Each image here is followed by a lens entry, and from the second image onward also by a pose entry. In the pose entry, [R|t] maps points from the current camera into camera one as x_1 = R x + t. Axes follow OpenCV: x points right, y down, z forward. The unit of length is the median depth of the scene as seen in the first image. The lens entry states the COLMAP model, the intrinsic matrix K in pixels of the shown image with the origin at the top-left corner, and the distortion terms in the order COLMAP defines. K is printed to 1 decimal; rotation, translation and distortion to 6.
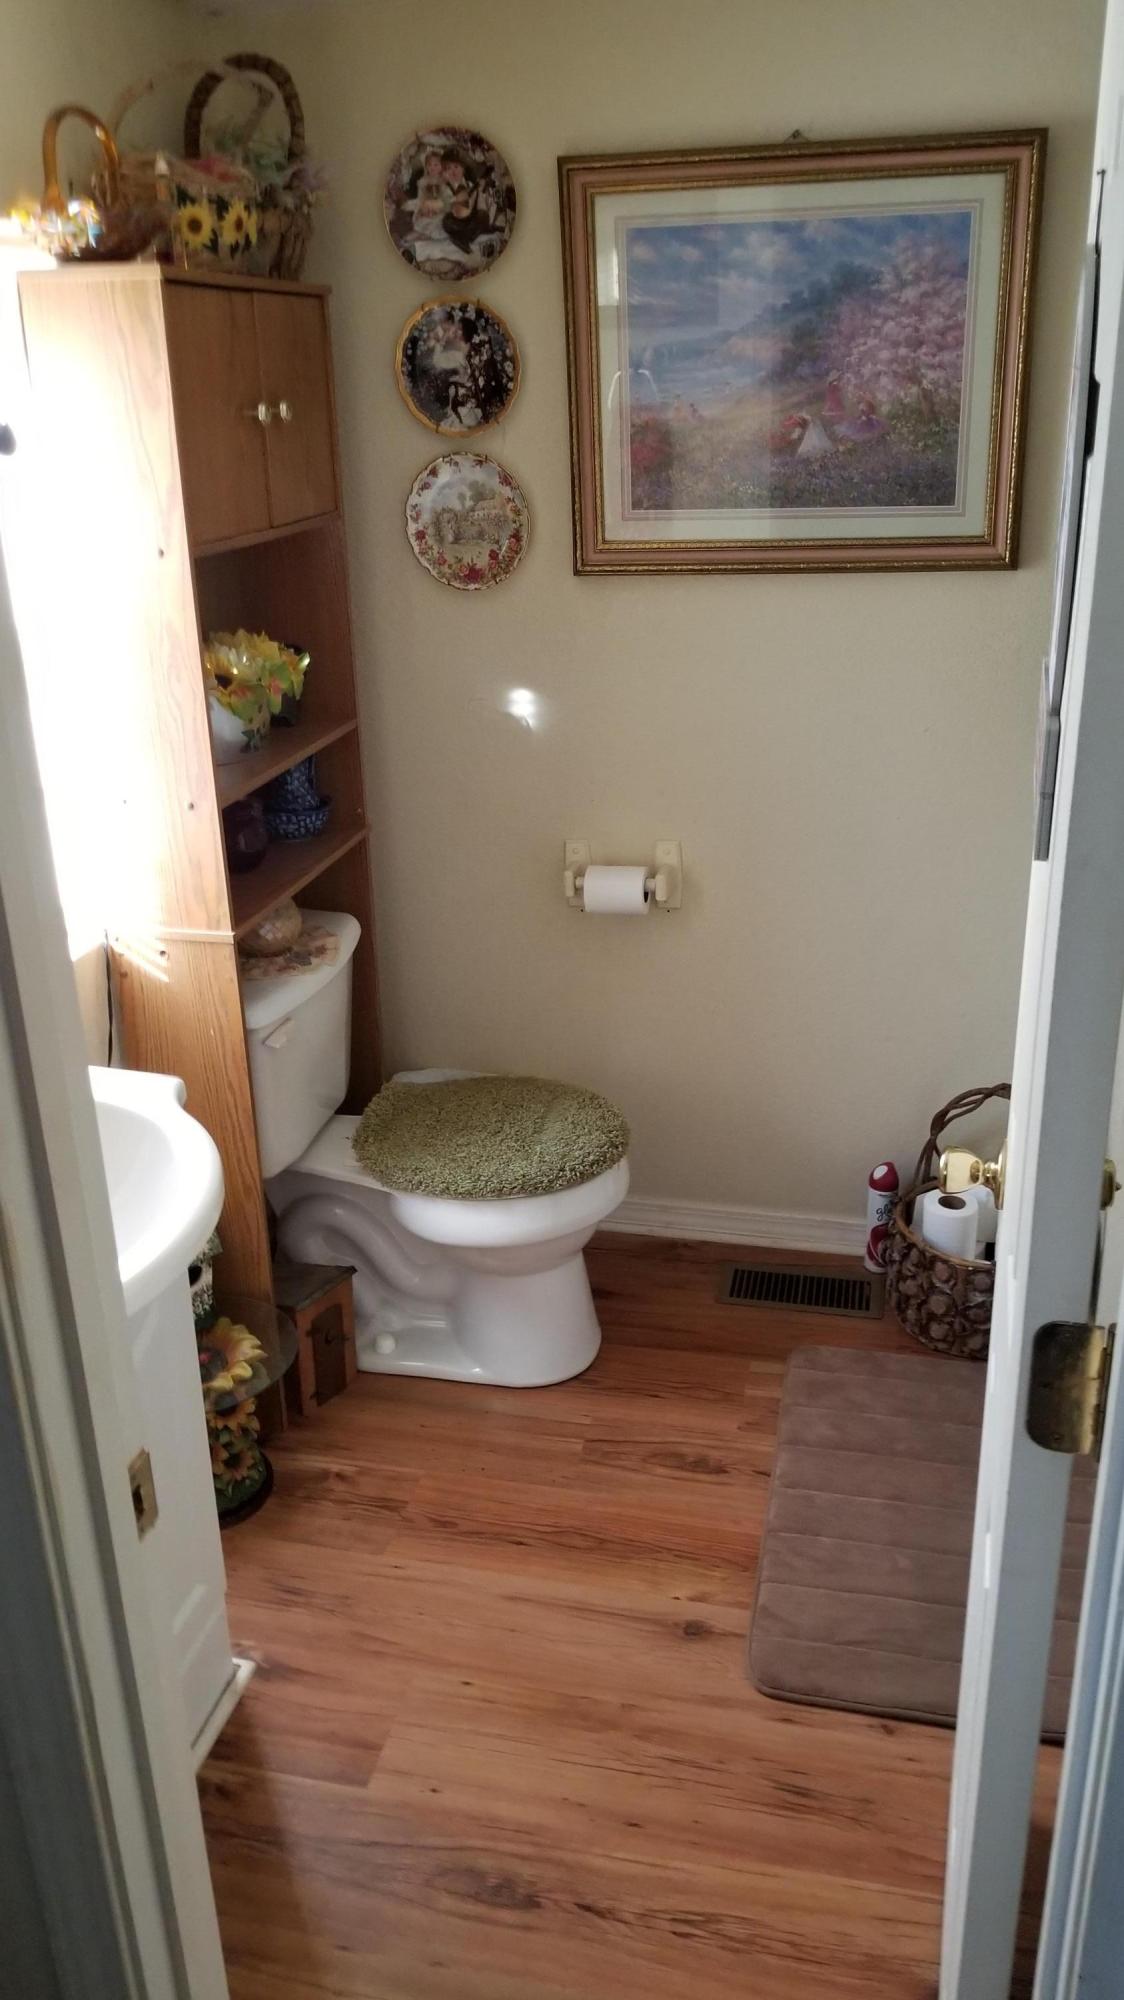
lens RADIAL K [[1566.8, 0, 562.0], [0, 1566.8, 1000.0], [0, 0, 1]] dist [0.064938, -0.103771]
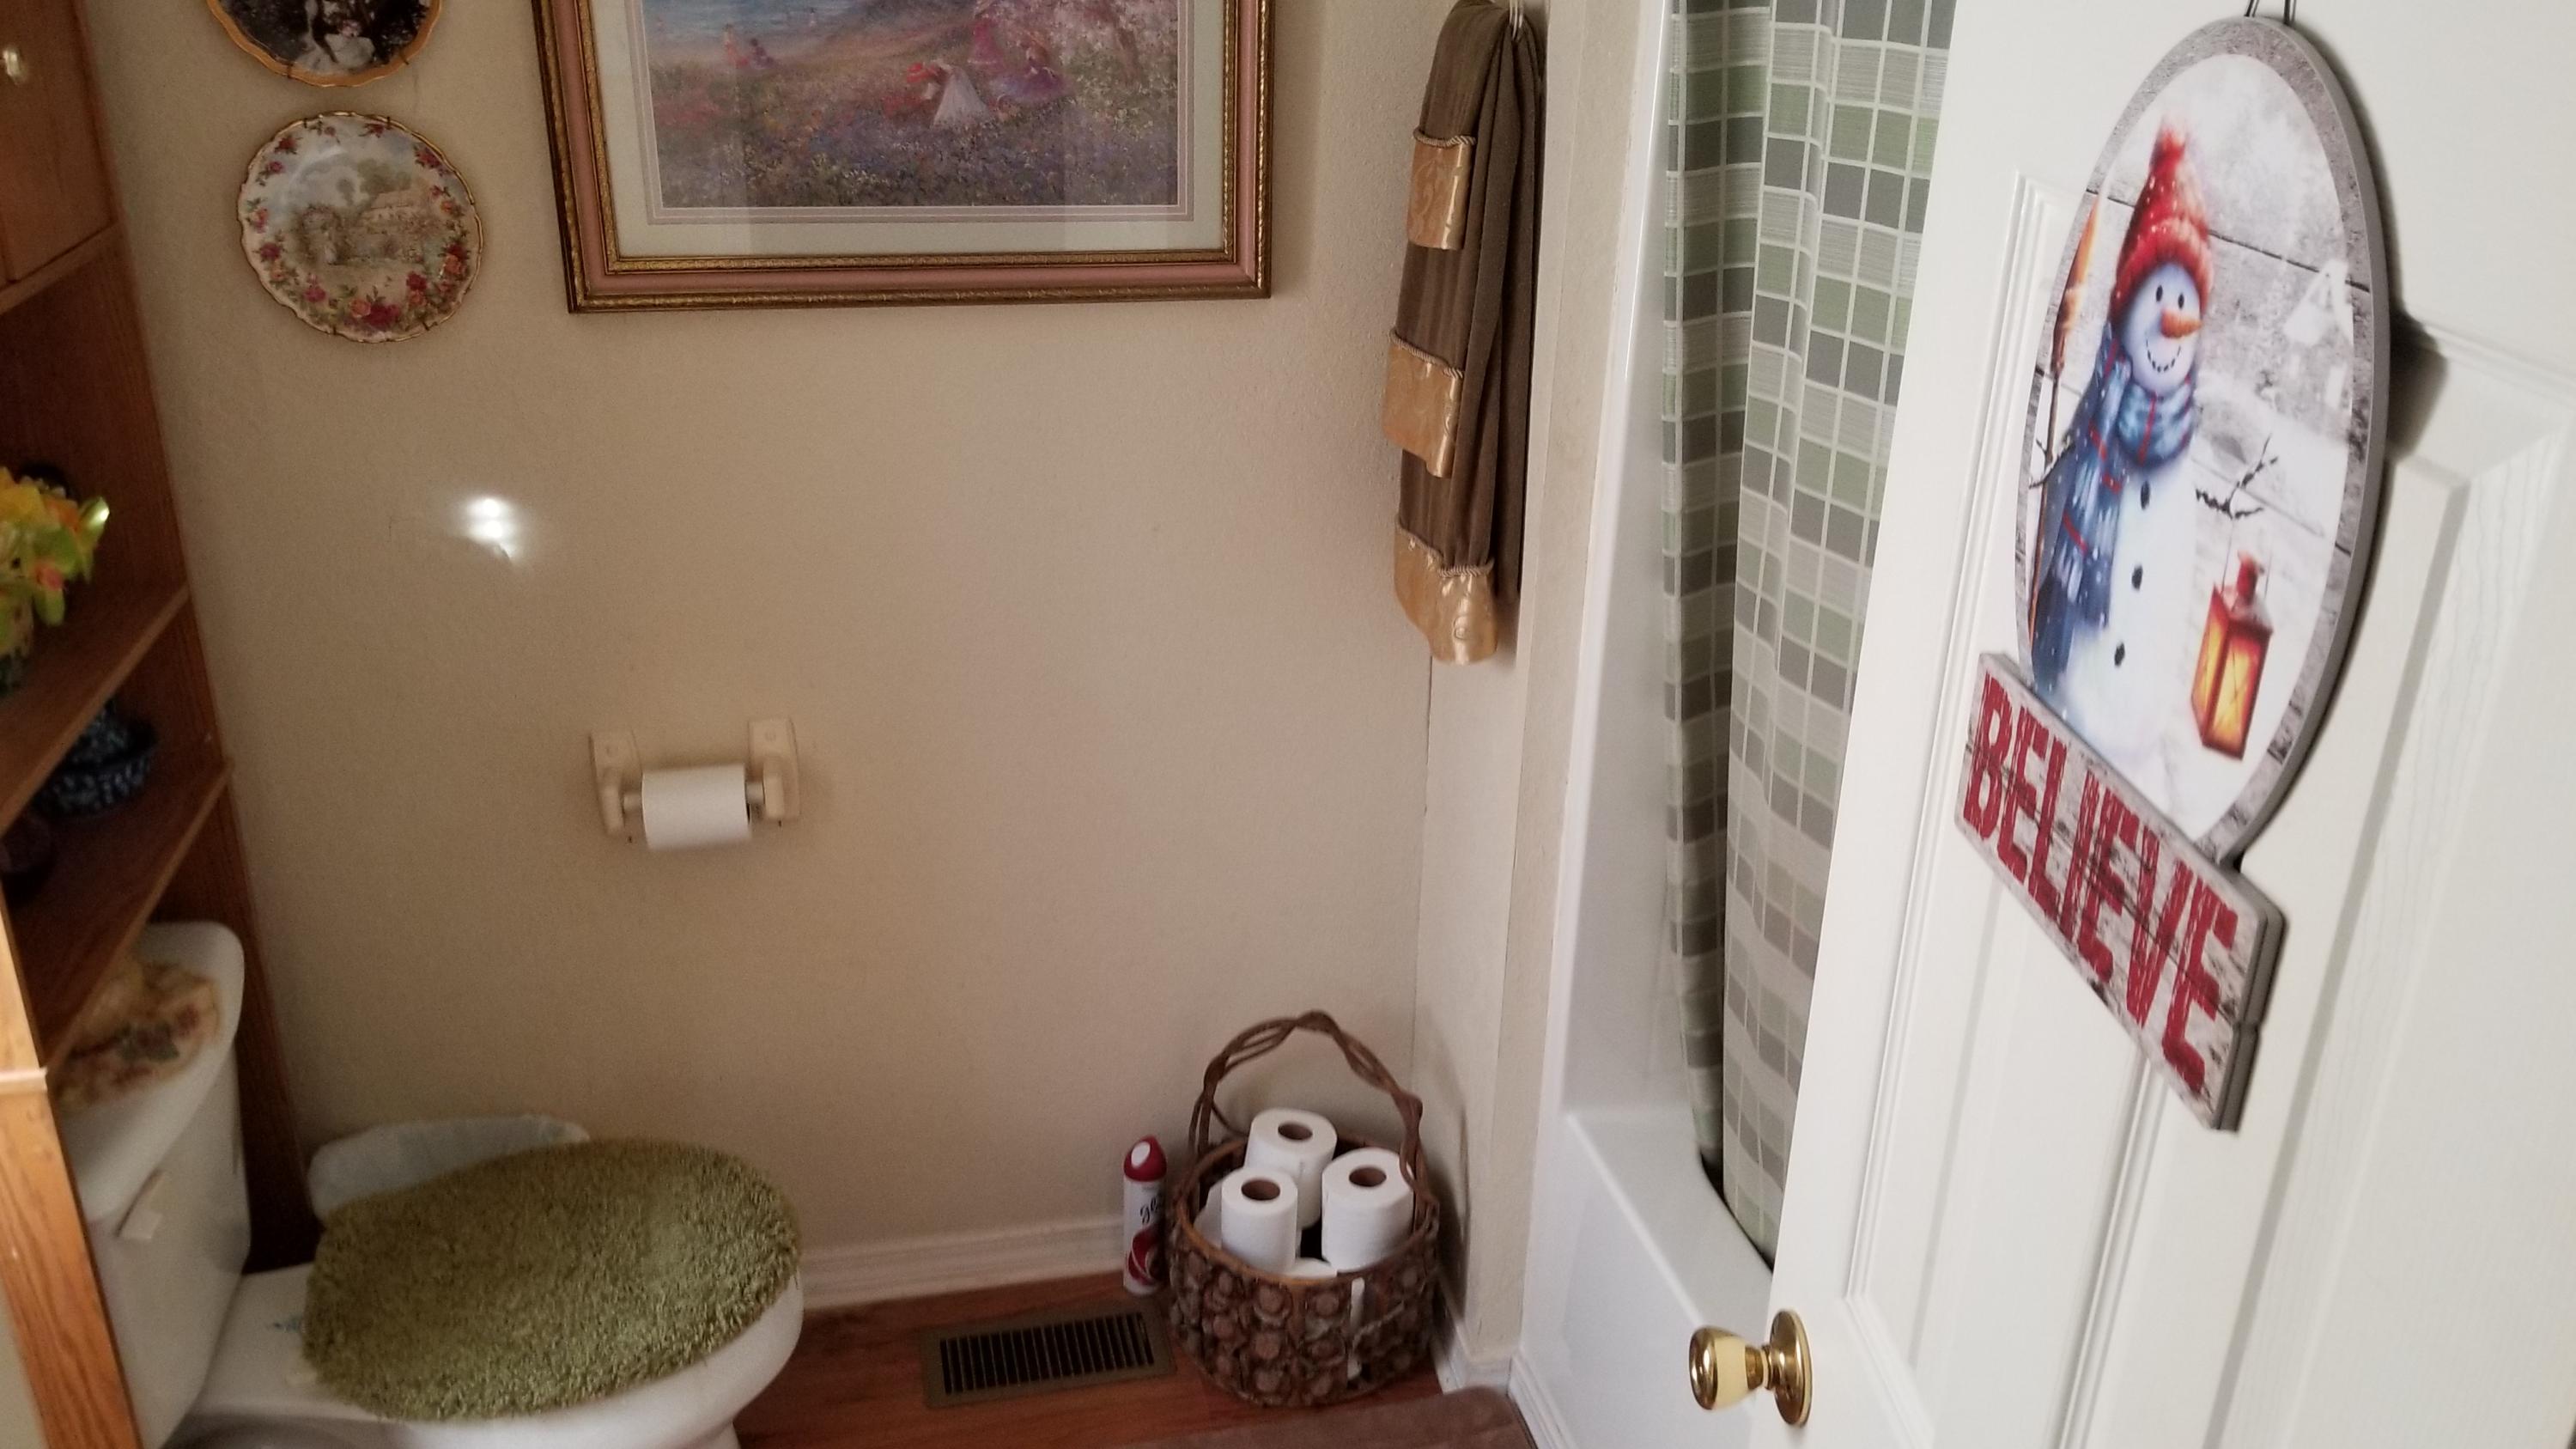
lens RADIAL K [[2039.1, 0, 1288.0], [0, 2039.1, 724.5], [0, 0, 1]] dist [0.109886, -0.166147]
pose [[0.902195, -0.128315, 0.411801, -0.090163], [0.123069, 0.991617, 0.039357, -0.112604], [-0.413399, 0.015172, 0.910424, 0.174262]]
